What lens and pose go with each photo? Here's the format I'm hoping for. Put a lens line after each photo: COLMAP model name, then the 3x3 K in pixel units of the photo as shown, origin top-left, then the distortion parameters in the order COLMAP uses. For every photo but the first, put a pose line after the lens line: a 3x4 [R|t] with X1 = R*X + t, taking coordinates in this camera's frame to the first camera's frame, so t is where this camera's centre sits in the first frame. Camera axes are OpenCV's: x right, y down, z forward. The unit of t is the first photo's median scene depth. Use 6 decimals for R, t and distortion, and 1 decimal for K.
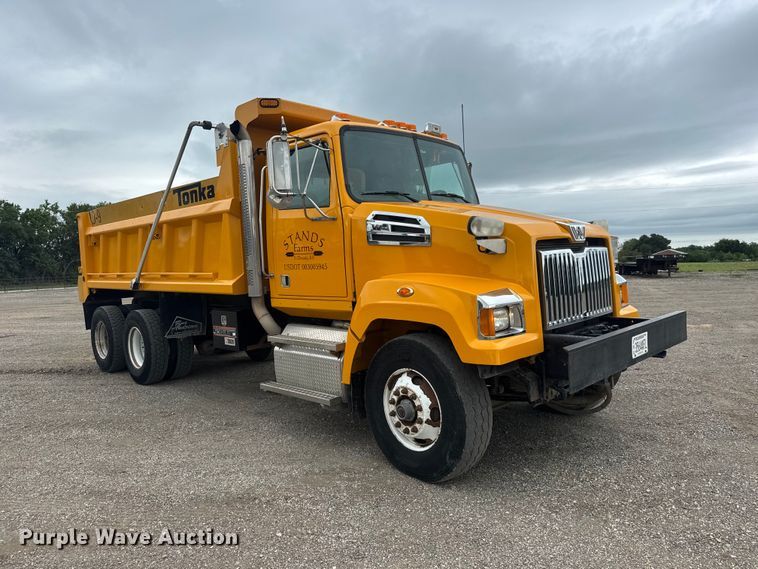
lens RADIAL K [[550.6, 0, 392.2], [0, 550.6, 293.6], [0, 0, 1]] dist [0.081228, -0.090985]
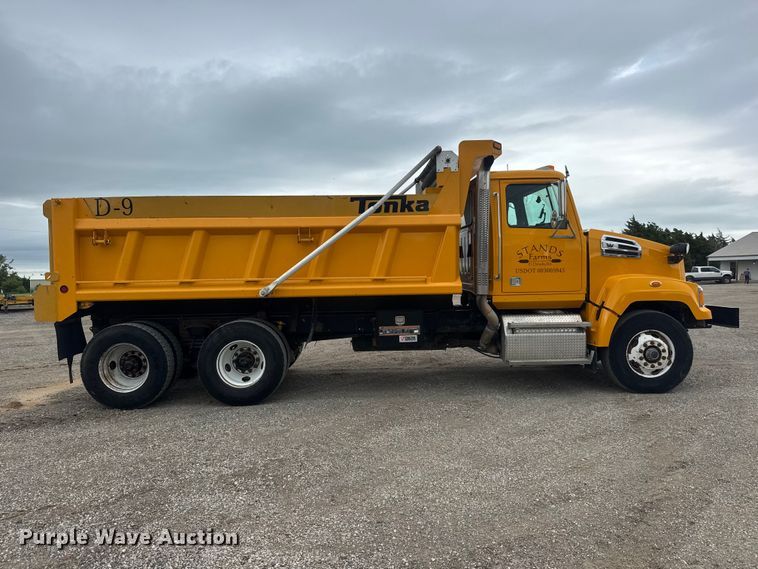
lens RADIAL K [[536.7, 0, 383.5], [0, 536.7, 281.8], [0, 0, 1]] dist [0.054452, -0.077076]
pose [[0.679903, 0.007666, 0.733262, -1.390713], [0.042036, 0.997894, -0.049410, 0.029411], [-0.732097, 0.064417, 0.678148, 0.367161]]
